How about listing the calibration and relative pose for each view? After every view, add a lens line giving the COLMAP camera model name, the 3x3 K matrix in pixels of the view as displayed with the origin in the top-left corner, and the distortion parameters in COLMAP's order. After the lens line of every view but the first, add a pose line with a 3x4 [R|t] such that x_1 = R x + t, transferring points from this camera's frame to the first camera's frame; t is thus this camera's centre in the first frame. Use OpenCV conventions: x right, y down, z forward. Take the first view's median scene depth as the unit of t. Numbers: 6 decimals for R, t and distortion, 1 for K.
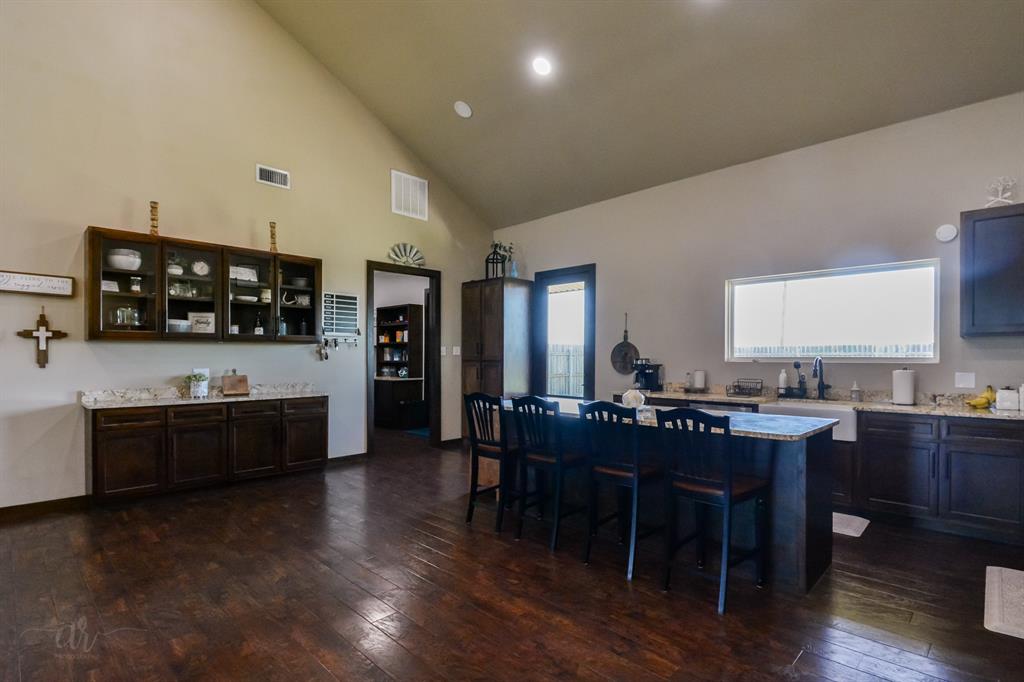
lens RADIAL K [[482.5, 0, 527.9], [0, 482.5, 361.3], [0, 0, 1]] dist [0.005938, -0.011831]
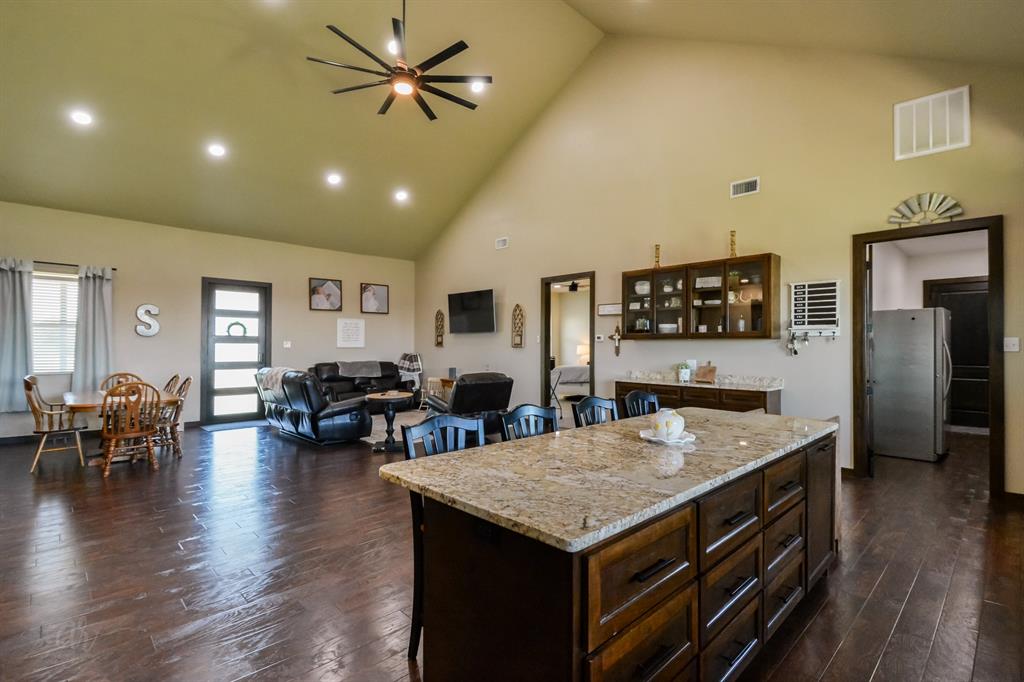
lens RADIAL K [[469.8, 0, 522.0], [0, 469.8, 337.7], [0, 0, 1]] dist [0.017841, -0.009418]
pose [[-0.016896, -0.021511, -0.999626, 0.613550], [-0.015266, 0.999658, -0.021254, -0.010754], [0.999741, 0.014901, -0.017219, 0.574241]]
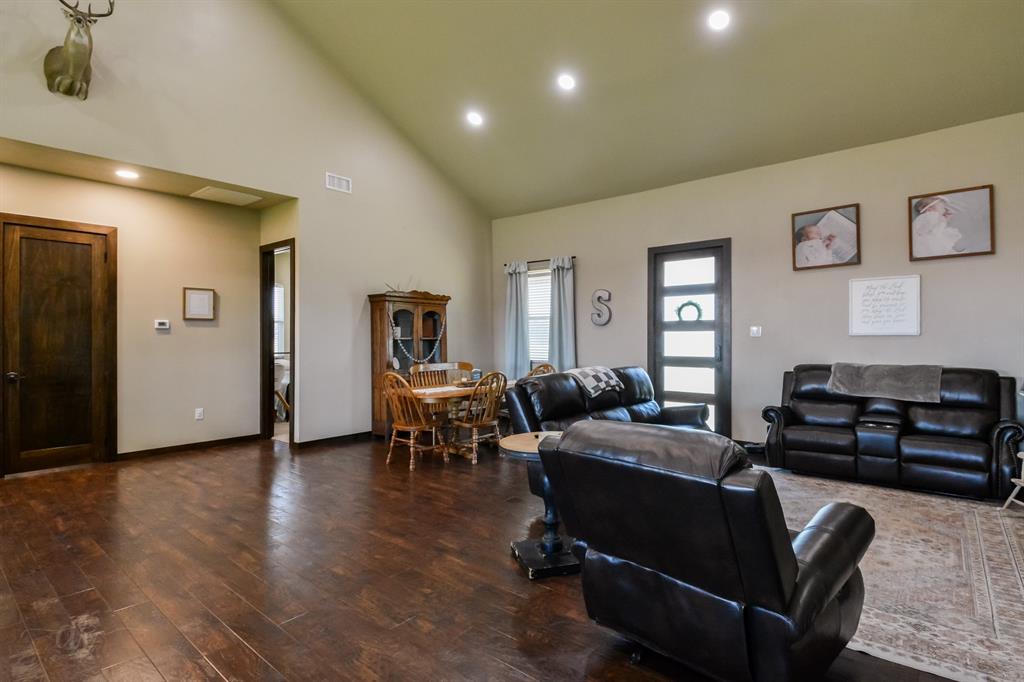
lens RADIAL K [[510.6, 0, 521.0], [0, 510.6, 337.5], [0, 0, 1]] dist [0.010279, -0.002963]
pose [[-0.997123, 0.003142, -0.075734, -0.579138], [0.002215, 0.999922, 0.012325, -0.011945], [0.075767, 0.012122, -0.997052, 0.818967]]
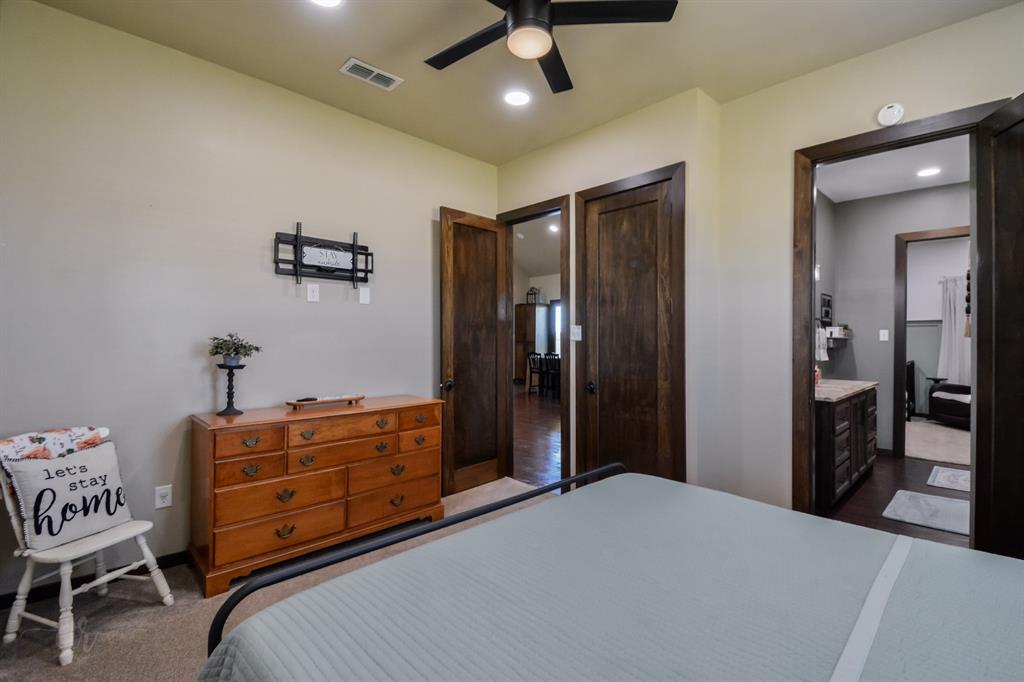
lens RADIAL K [[469.8, 0, 542.3], [0, 469.8, 338.3], [0, 0, 1]] dist [0.017841, -0.009418]
pose [[0.999961, 0.003632, 0.008090, -0.052317], [-0.003519, 0.999897, -0.013900, 0.017723], [-0.008140, 0.013871, 0.999871, -1.543837]]
